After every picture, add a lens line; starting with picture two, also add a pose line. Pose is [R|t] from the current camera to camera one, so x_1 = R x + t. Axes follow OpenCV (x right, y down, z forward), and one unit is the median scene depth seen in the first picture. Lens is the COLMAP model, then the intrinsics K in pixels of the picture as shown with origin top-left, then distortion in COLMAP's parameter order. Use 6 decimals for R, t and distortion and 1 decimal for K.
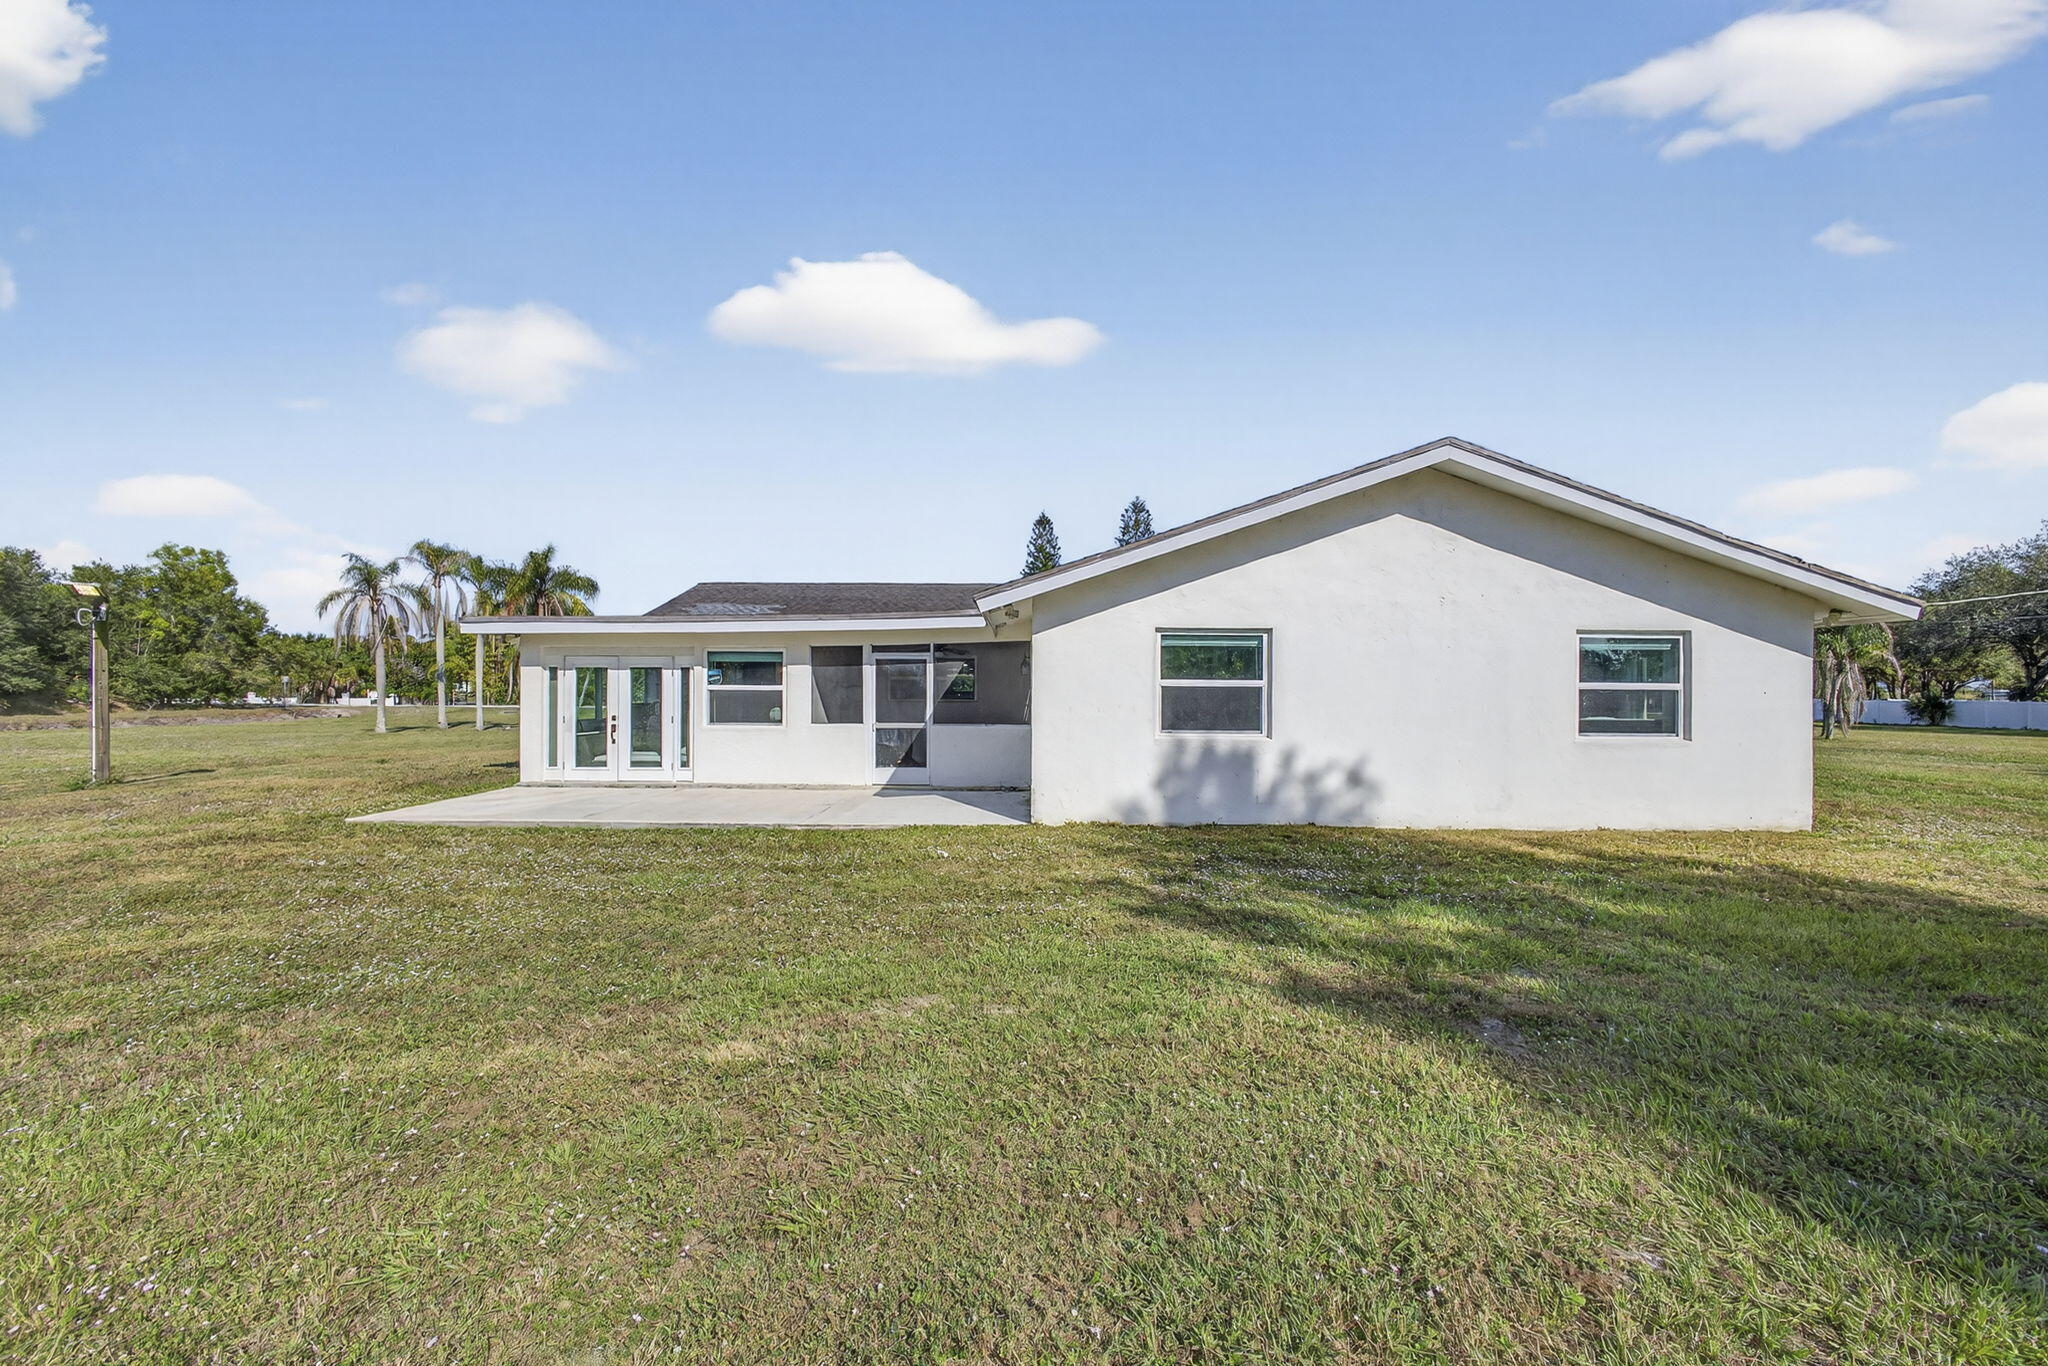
lens RADIAL K [[867.1, 0, 1023.2], [0, 867.1, 691.0], [0, 0, 1]] dist [-0.005078, -0.000254]
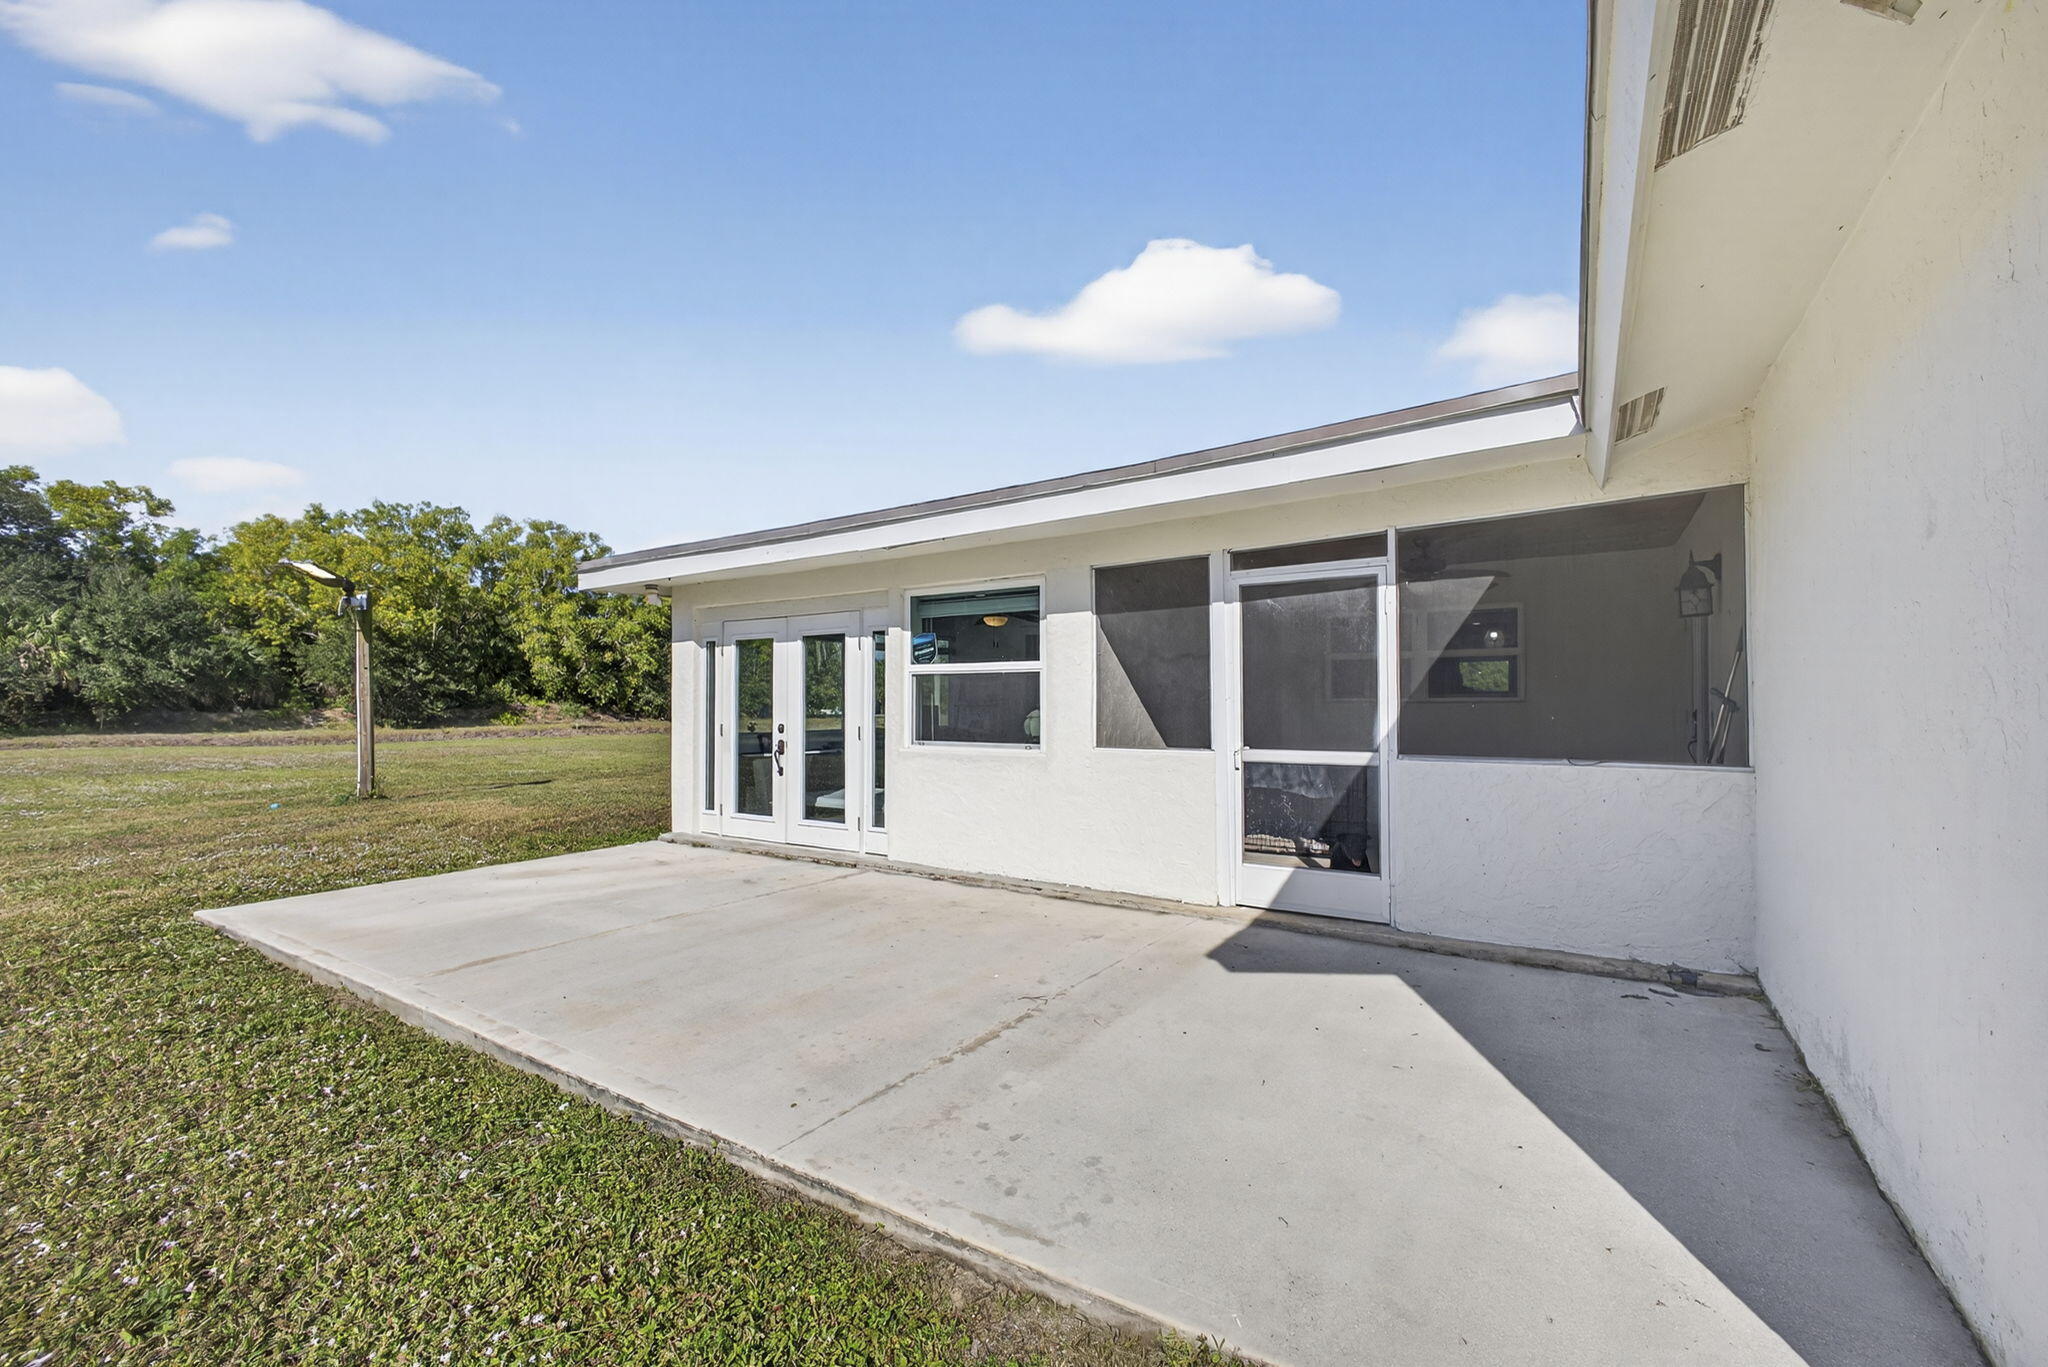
lens RADIAL K [[867.1, 0, 1036.7], [0, 867.1, 688.9], [0, 0, 1]] dist [-0.005078, -0.000254]
pose [[0.852661, -0.013505, -0.522291, -0.043761], [0.004085, 0.999808, -0.019184, 0.016989], [0.522449, 0.014224, 0.852552, 0.613406]]
